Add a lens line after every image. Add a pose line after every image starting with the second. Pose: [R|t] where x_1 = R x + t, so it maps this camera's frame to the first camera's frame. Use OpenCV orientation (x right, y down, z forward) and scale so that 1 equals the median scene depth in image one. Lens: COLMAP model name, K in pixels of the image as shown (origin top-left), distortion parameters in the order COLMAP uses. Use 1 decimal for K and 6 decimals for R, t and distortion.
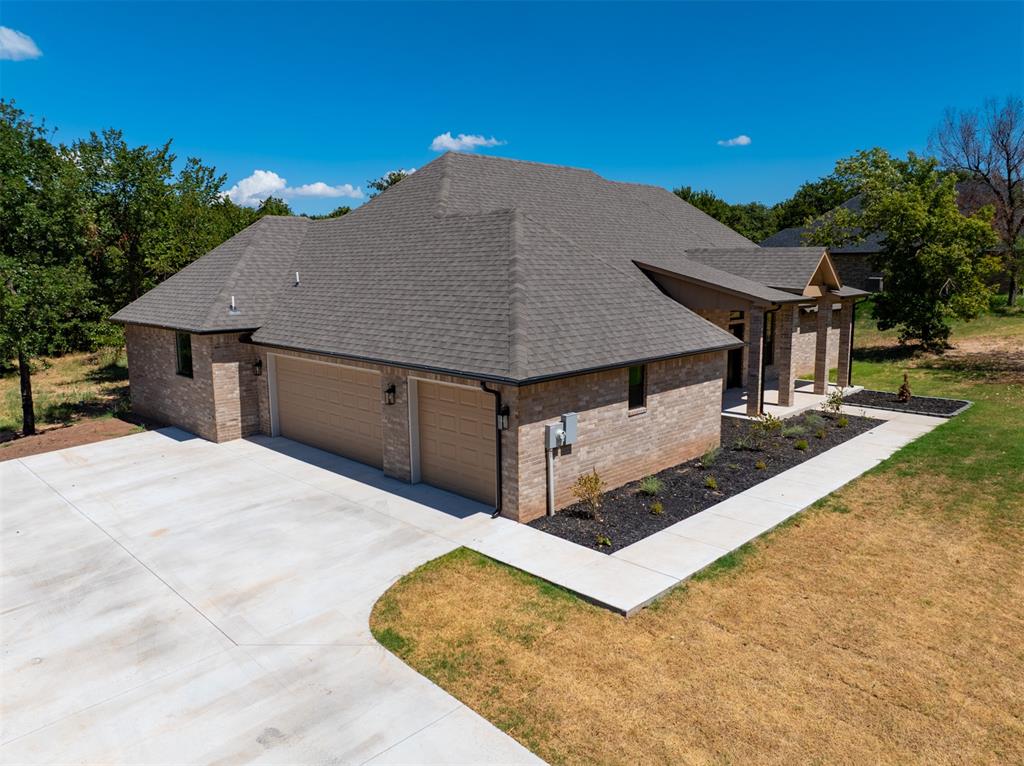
lens RADIAL K [[716.5, 0, 515.7], [0, 716.5, 374.2], [0, 0, 1]] dist [-0.033511, -0.010461]
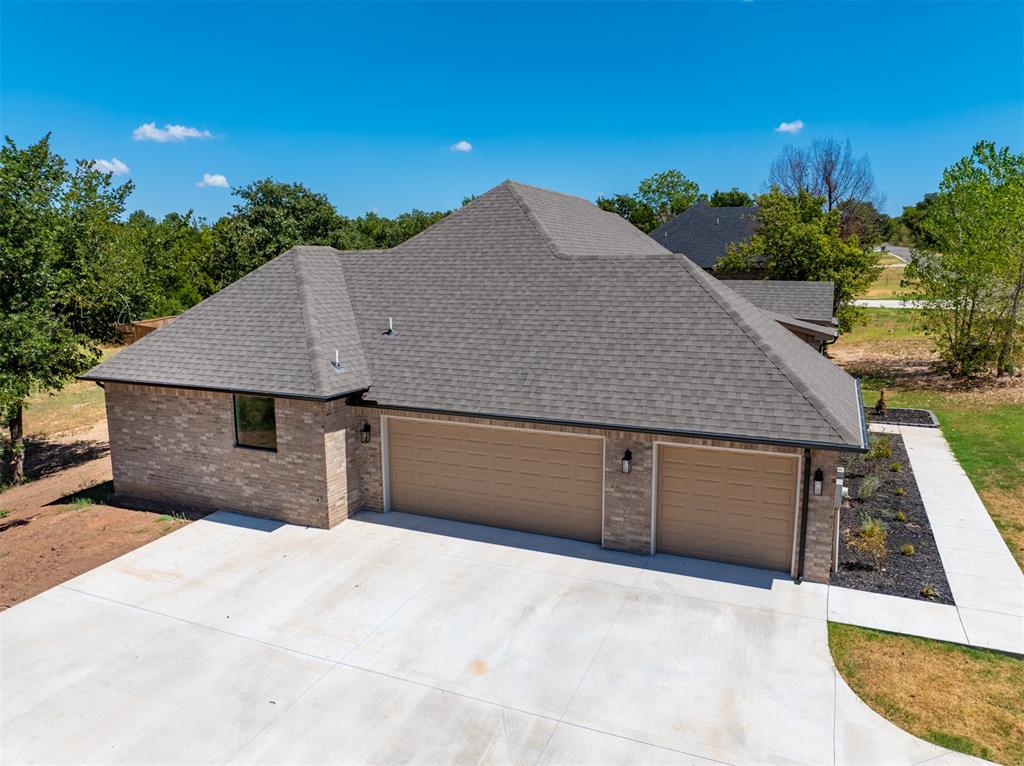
lens RADIAL K [[716.5, 0, 511.3], [0, 716.5, 379.7], [0, 0, 1]] dist [-0.033511, -0.010461]
pose [[0.937934, -0.051965, 0.342897, -0.617282], [0.049931, 0.998644, 0.014764, -0.096765], [-0.343200, 0.003273, 0.939257, 0.186849]]
